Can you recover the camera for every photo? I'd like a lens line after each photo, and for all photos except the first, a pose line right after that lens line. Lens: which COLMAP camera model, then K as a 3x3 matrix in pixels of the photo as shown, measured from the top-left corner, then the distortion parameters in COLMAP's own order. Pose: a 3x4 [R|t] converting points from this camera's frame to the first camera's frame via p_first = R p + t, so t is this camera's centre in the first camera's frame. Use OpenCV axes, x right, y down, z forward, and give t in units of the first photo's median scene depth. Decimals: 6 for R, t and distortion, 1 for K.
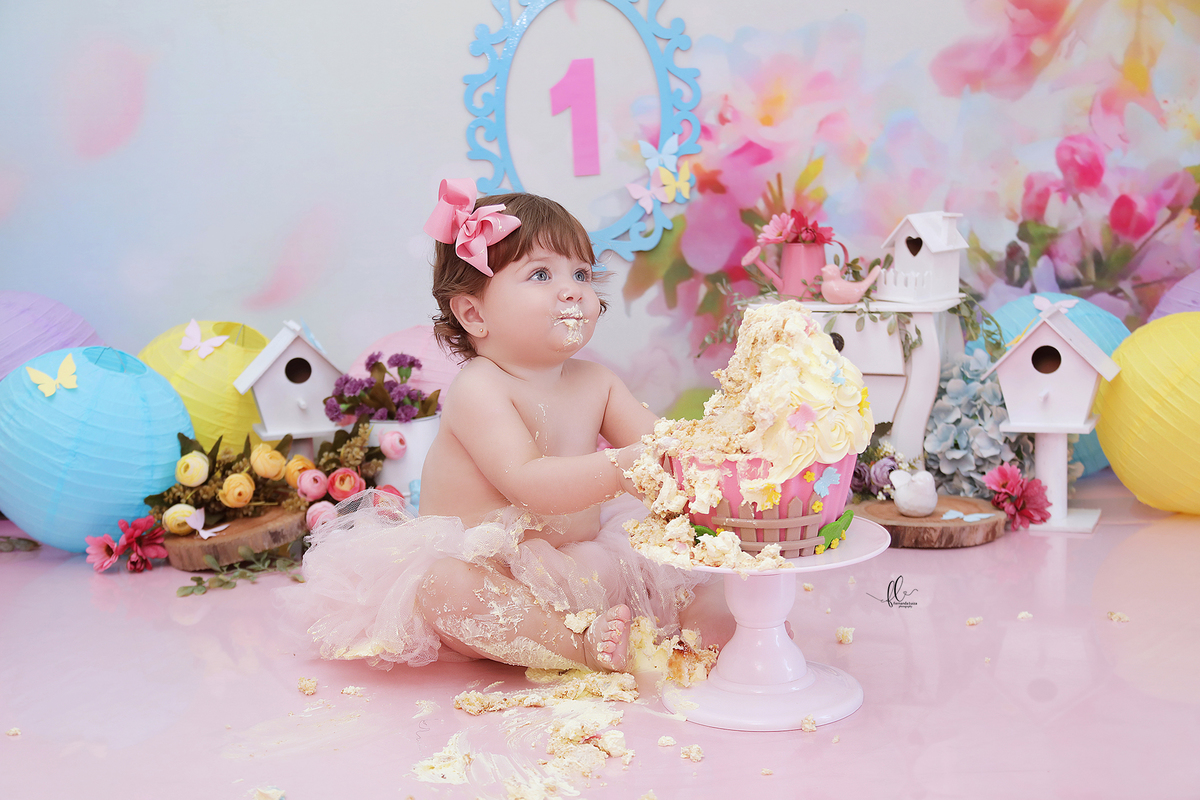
lens RADIAL K [[1740.4, 0, 599.7], [0, 1740.4, 446.9], [0, 0, 1]] dist [0.089203, 0.000000]
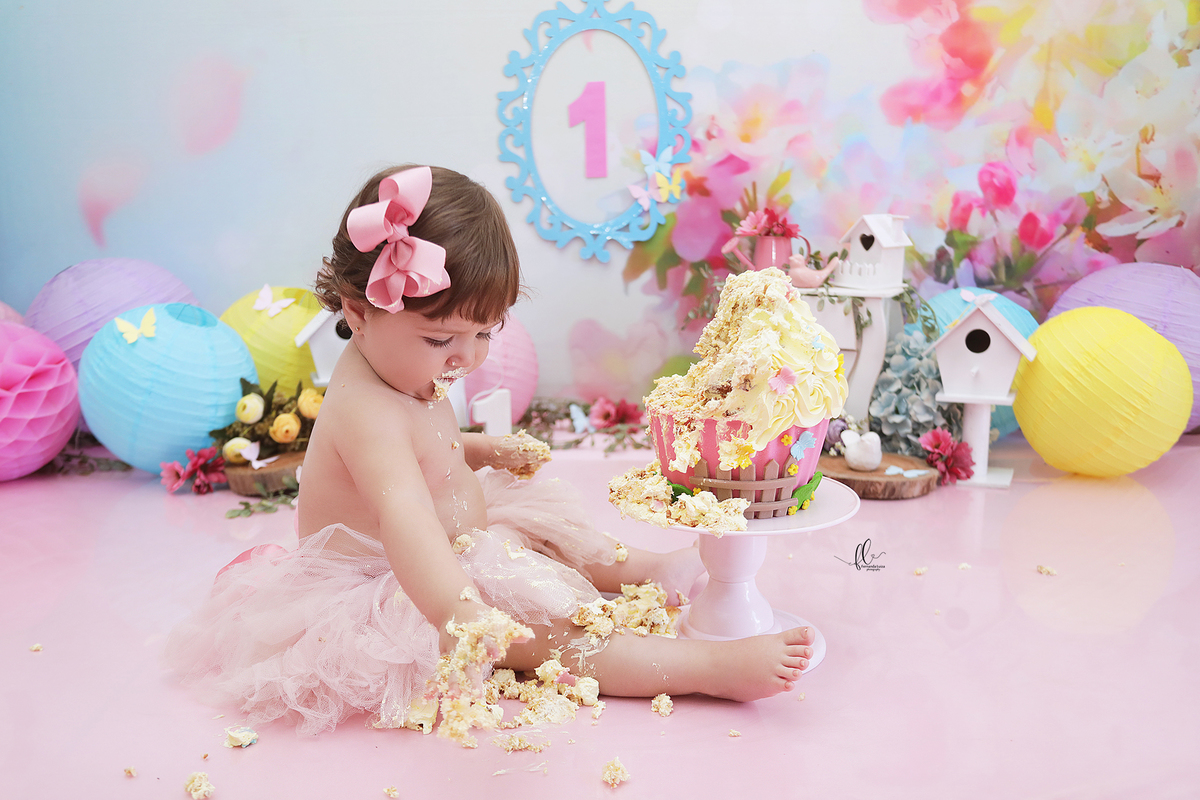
lens RADIAL K [[1156.6, 0, 599.7], [0, 1156.6, 444.0], [0, 0, 1]] dist [-0.075333, 0.000000]
pose [[0.999290, 0.035721, -0.011963, 0.012622], [-0.035226, 0.998606, 0.039301, -0.002160], [0.013350, -0.038852, 0.999156, 0.214614]]
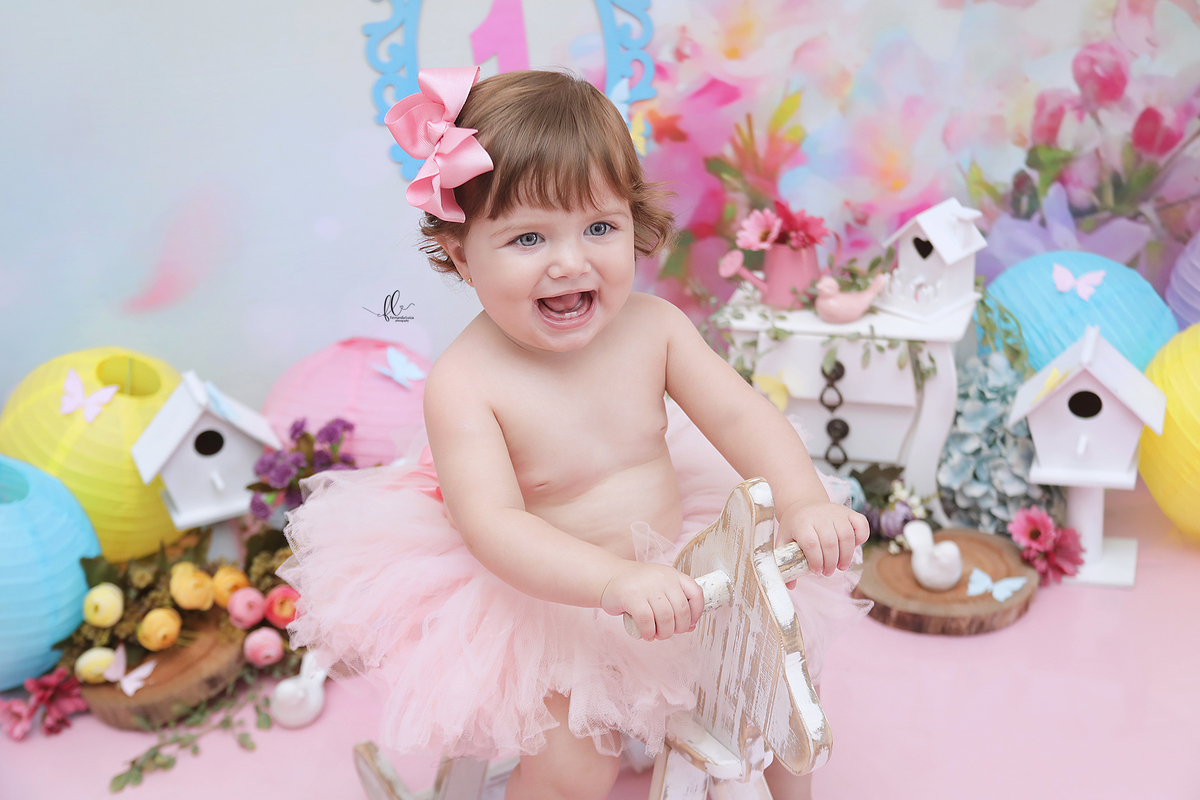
lens RADIAL K [[1797.2, 0, 596.9], [0, 1797.2, 443.6], [0, 0, 1]] dist [0.119396, 0.000000]
pose [[0.995588, -0.075347, 0.055920, -0.034776], [0.058147, 0.963165, 0.262550, -0.266164], [-0.073643, -0.258140, 0.963297, 0.141950]]
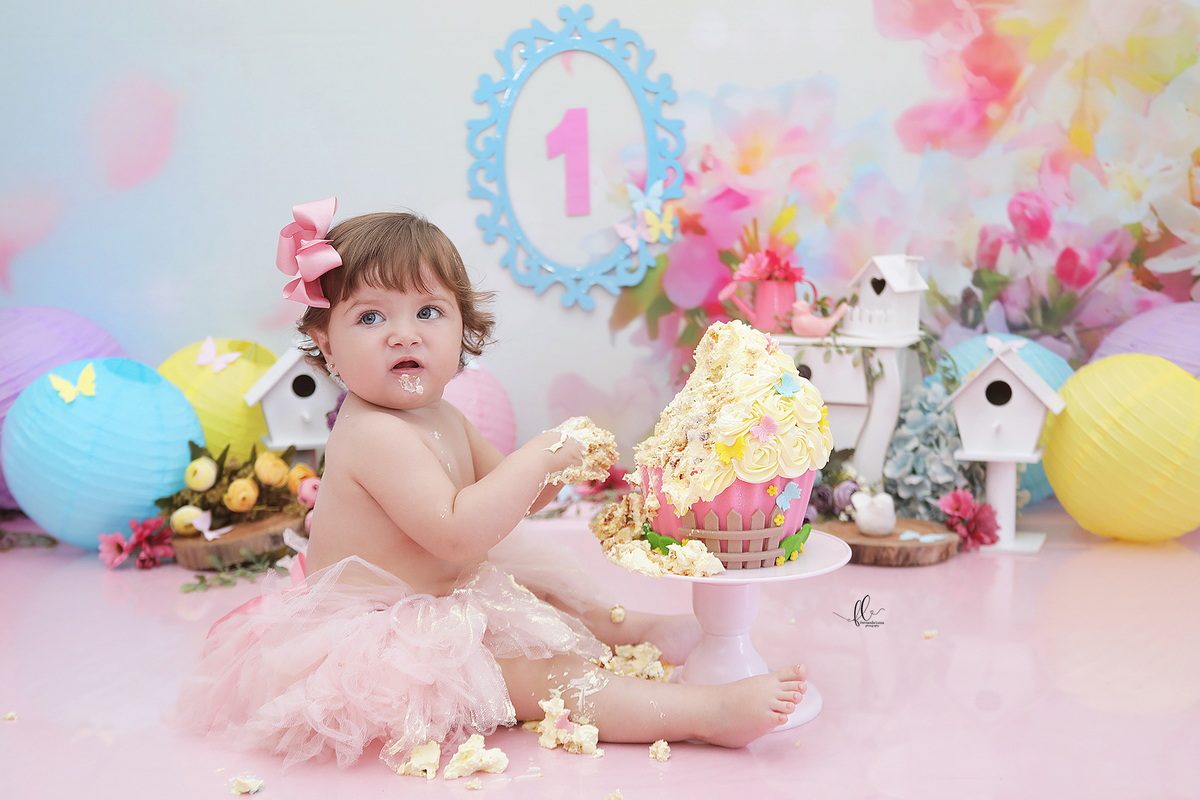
lens RADIAL K [[1530.7, 0, 602.7], [0, 1530.7, 438.4], [0, 0, 1]] dist [0.026145, 0.000000]
pose [[0.999635, 0.026220, 0.006476, 0.005932], [-0.026055, 0.999364, -0.024339, 0.006793], [-0.007110, 0.024161, 0.999683, 0.056780]]
